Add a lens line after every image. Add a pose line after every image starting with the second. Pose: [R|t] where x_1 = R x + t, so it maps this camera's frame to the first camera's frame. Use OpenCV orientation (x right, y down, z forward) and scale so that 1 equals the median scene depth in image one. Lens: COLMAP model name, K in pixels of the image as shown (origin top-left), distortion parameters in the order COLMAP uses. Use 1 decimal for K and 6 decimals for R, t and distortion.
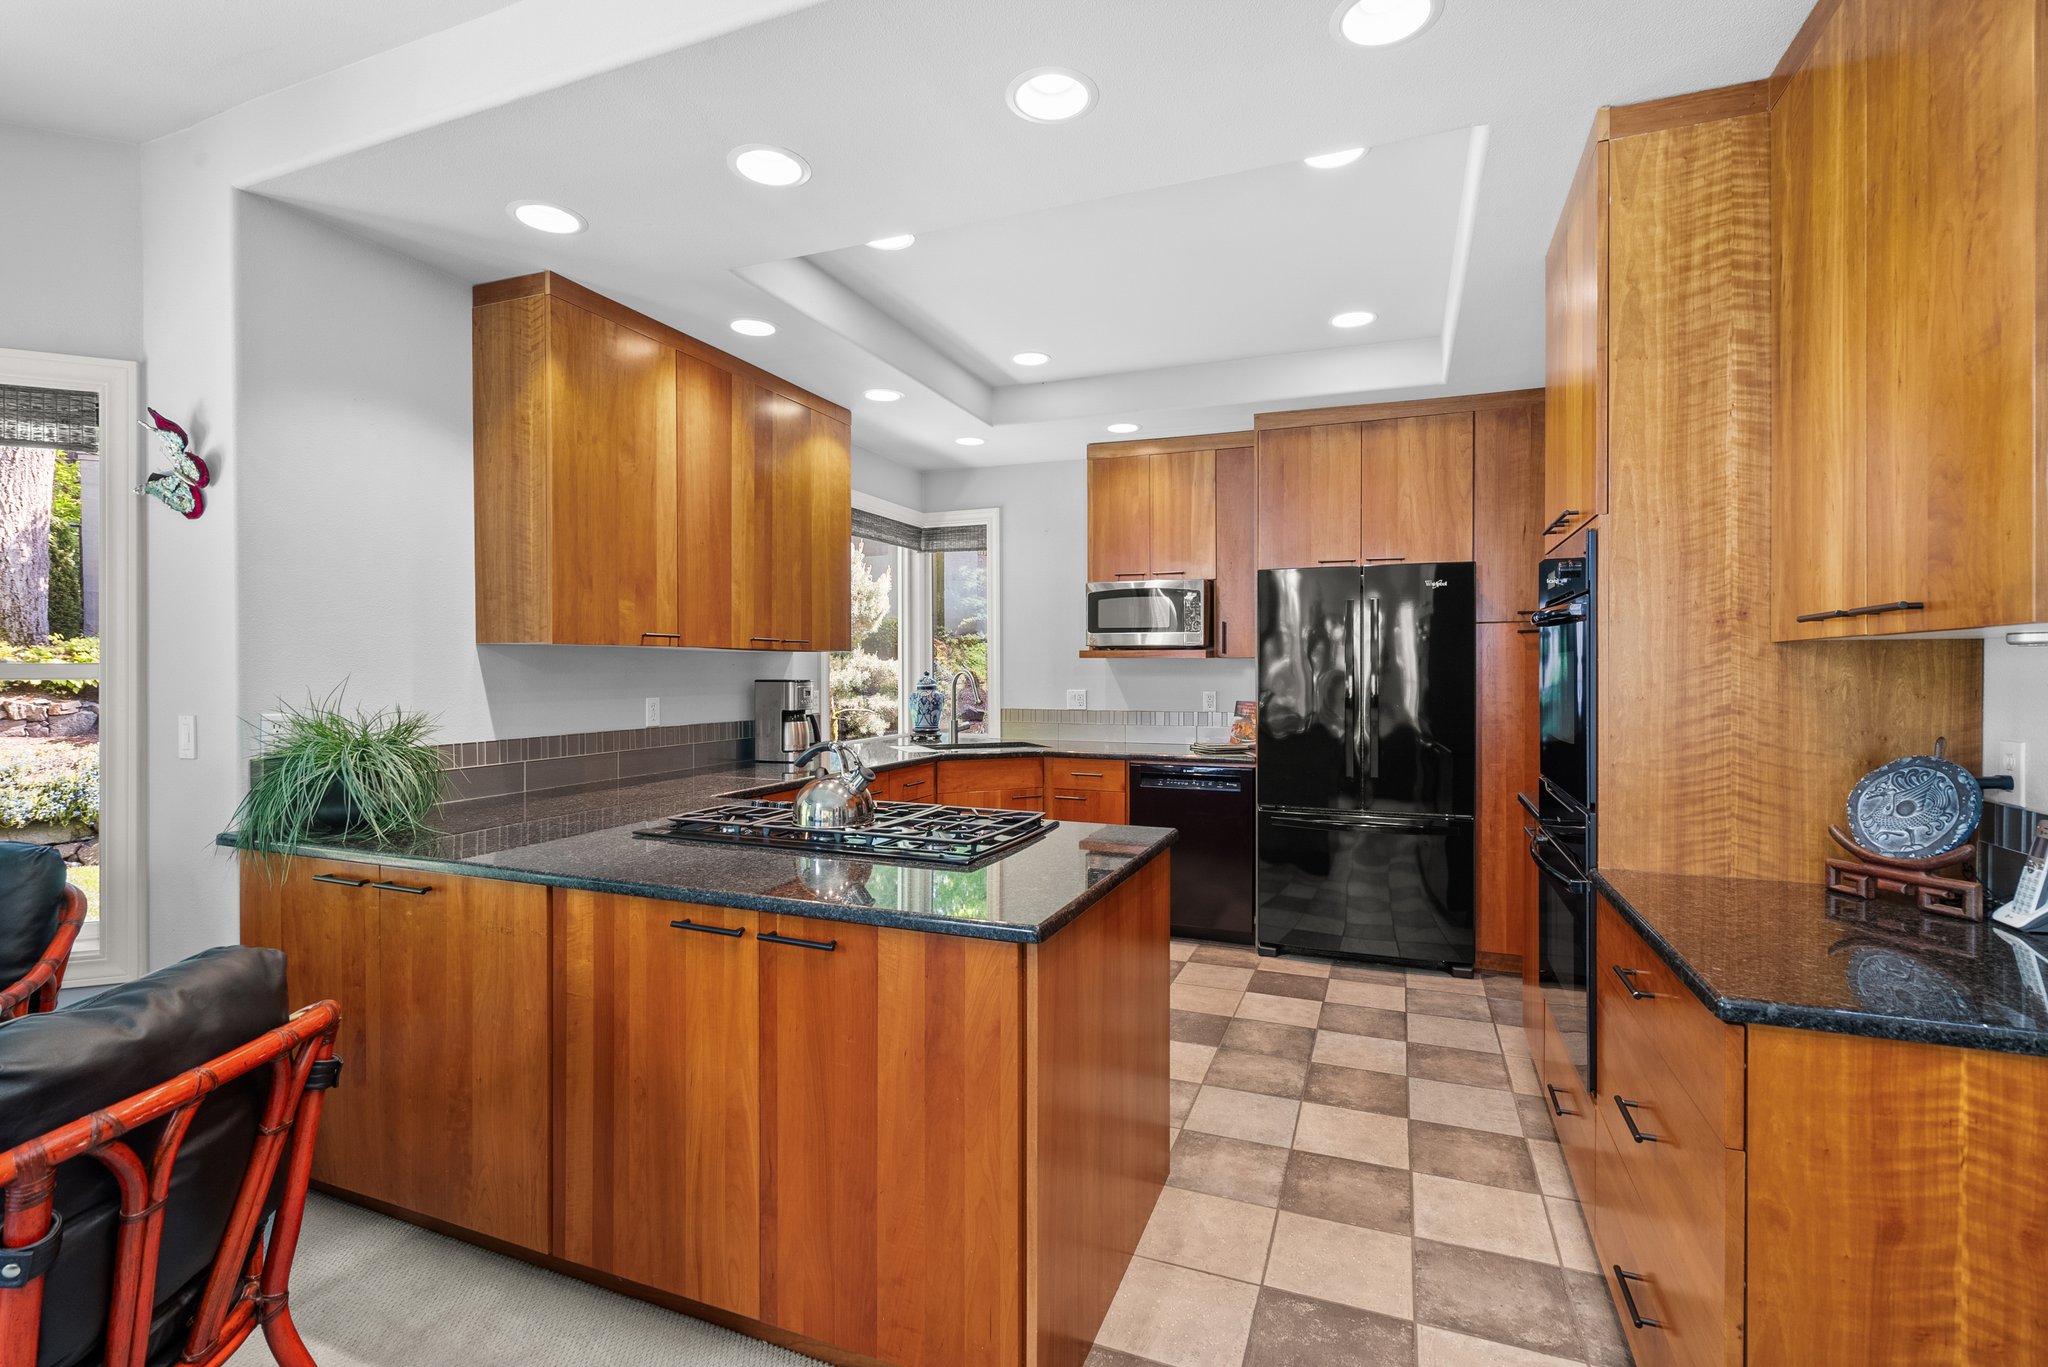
lens RADIAL K [[937.2, 0, 1026.7], [0, 937.2, 675.6], [0, 0, 1]] dist [-0.001423, 0.000608]
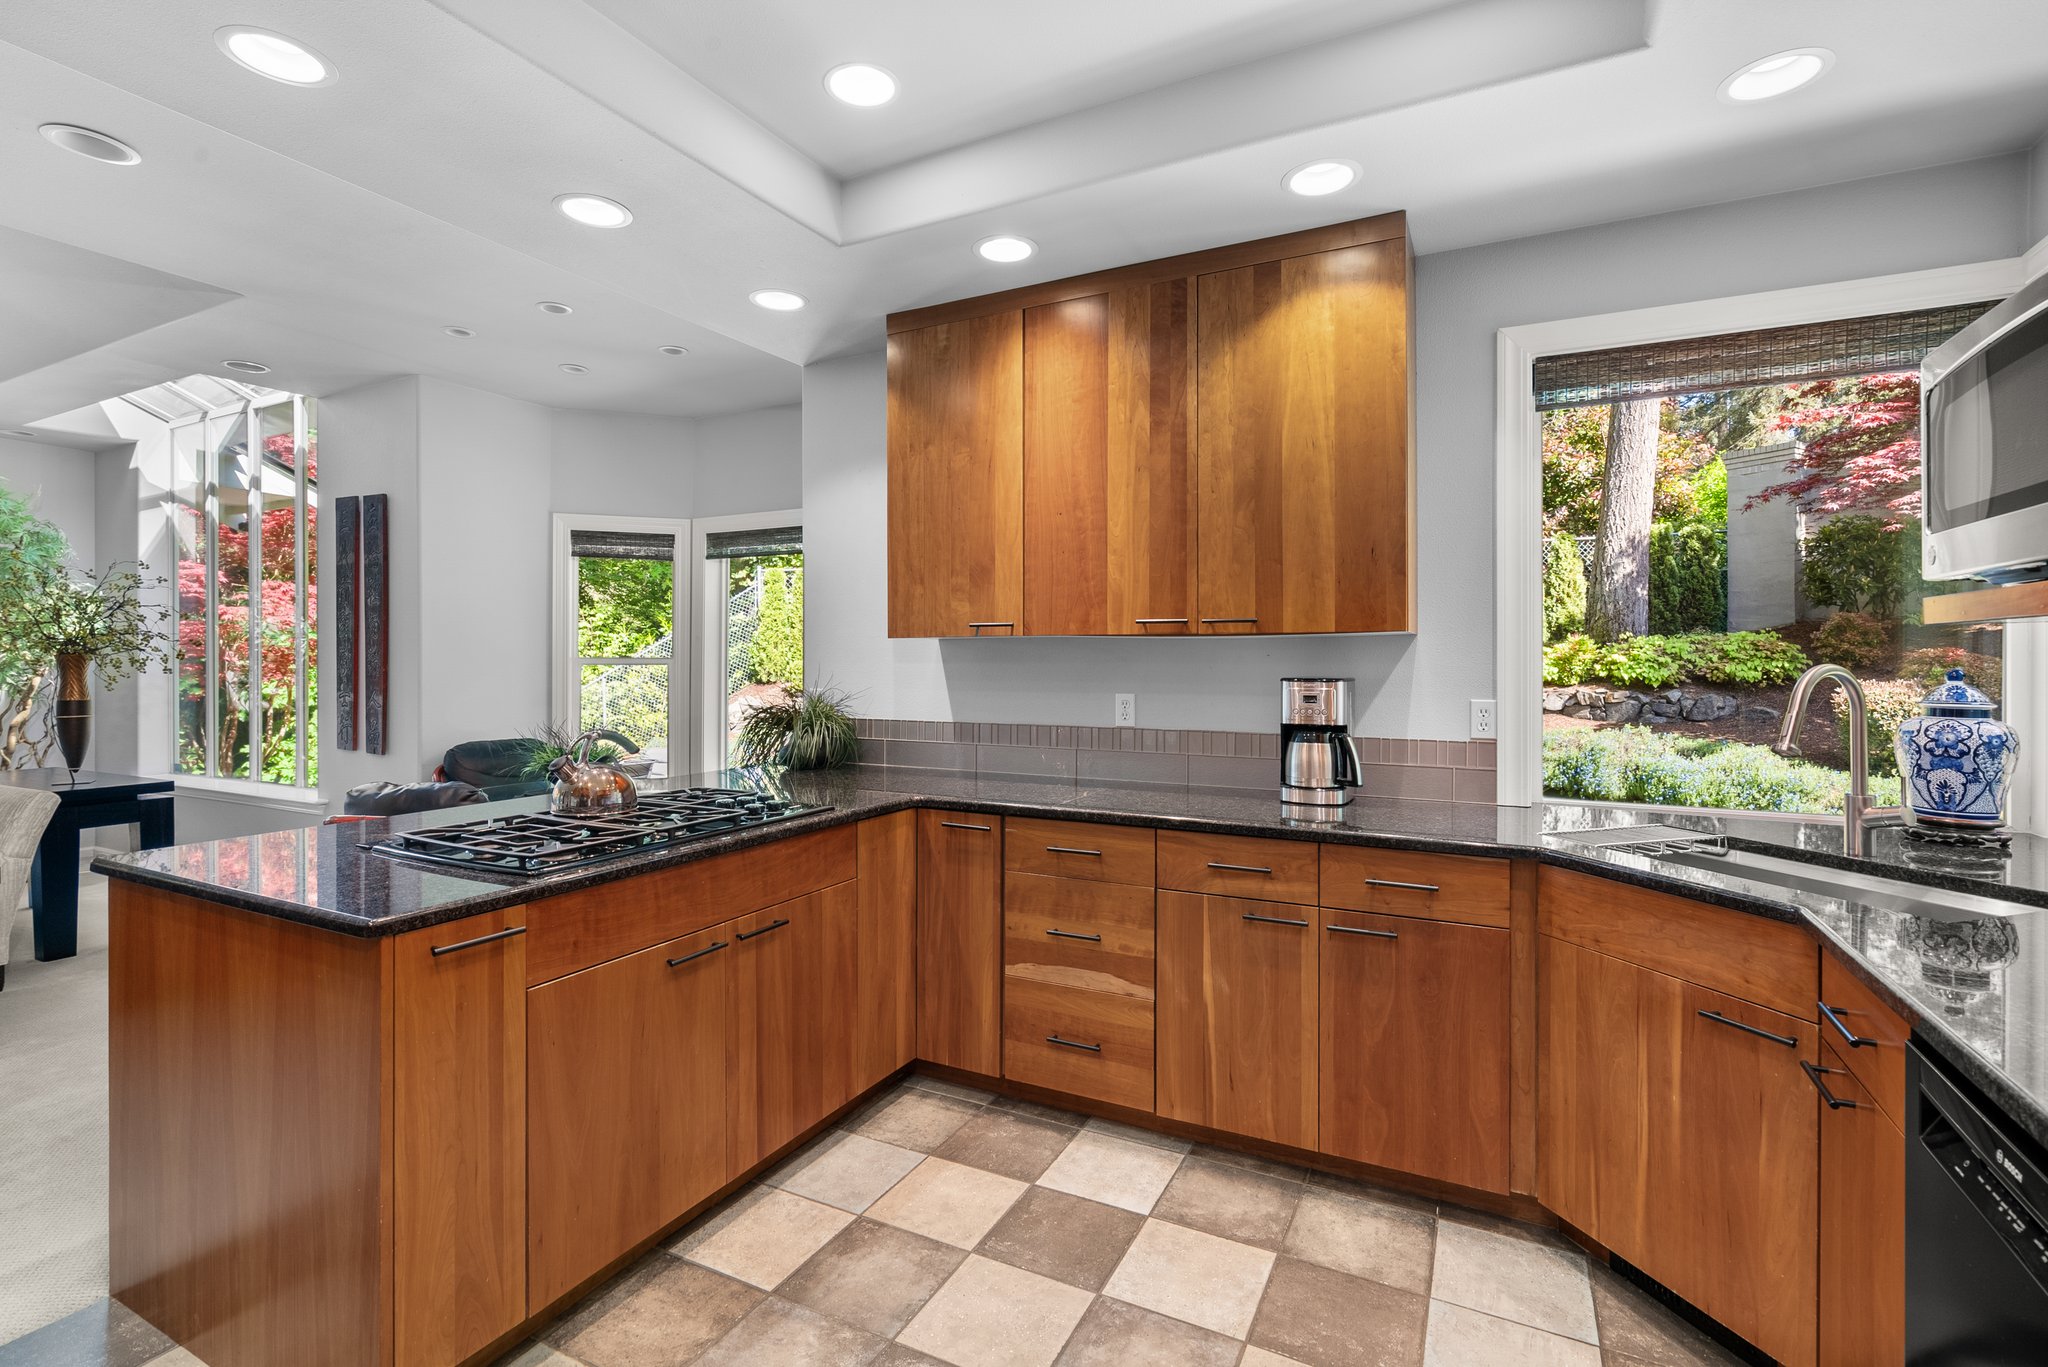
lens RADIAL K [[937.2, 0, 1031.7], [0, 937.2, 668.5], [0, 0, 1]] dist [-0.001423, 0.000608]
pose [[-0.087740, 0.005369, -0.996129, 0.700780], [-0.008398, 0.999946, 0.006130, -0.006931], [0.996108, 0.008903, -0.087690, 1.436380]]
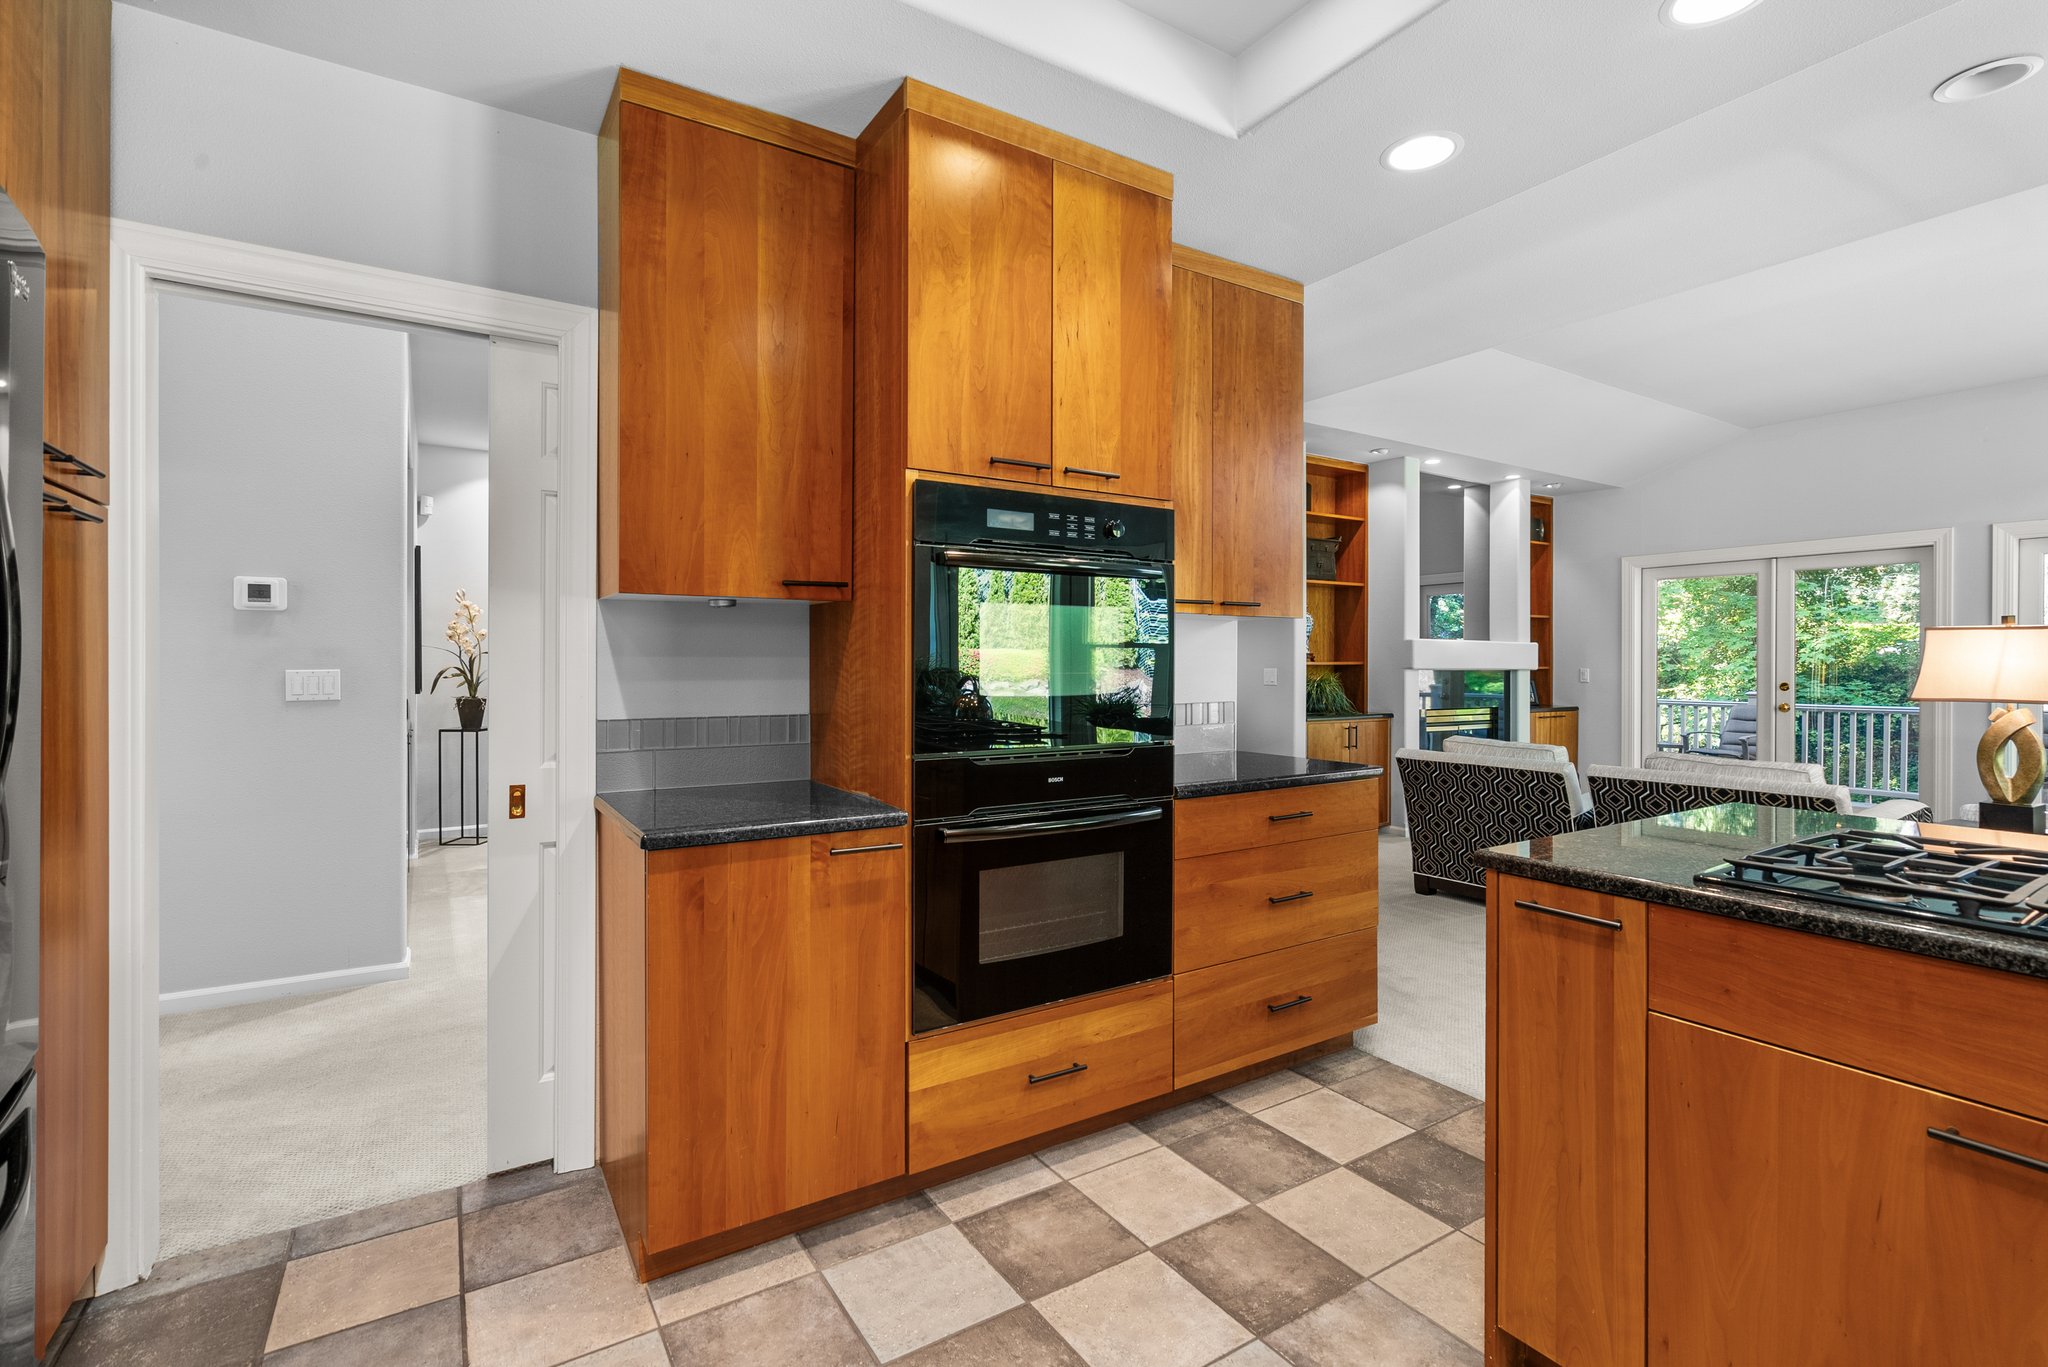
lens RADIAL K [[937.2, 0, 1028.3], [0, 937.2, 669.6], [0, 0, 1]] dist [-0.001423, 0.000608]
pose [[-0.814239, -0.007331, 0.580483, 0.035881], [-0.001436, 0.999943, 0.010615, 0.028596], [-0.580528, 0.007810, -0.814203, 1.669931]]
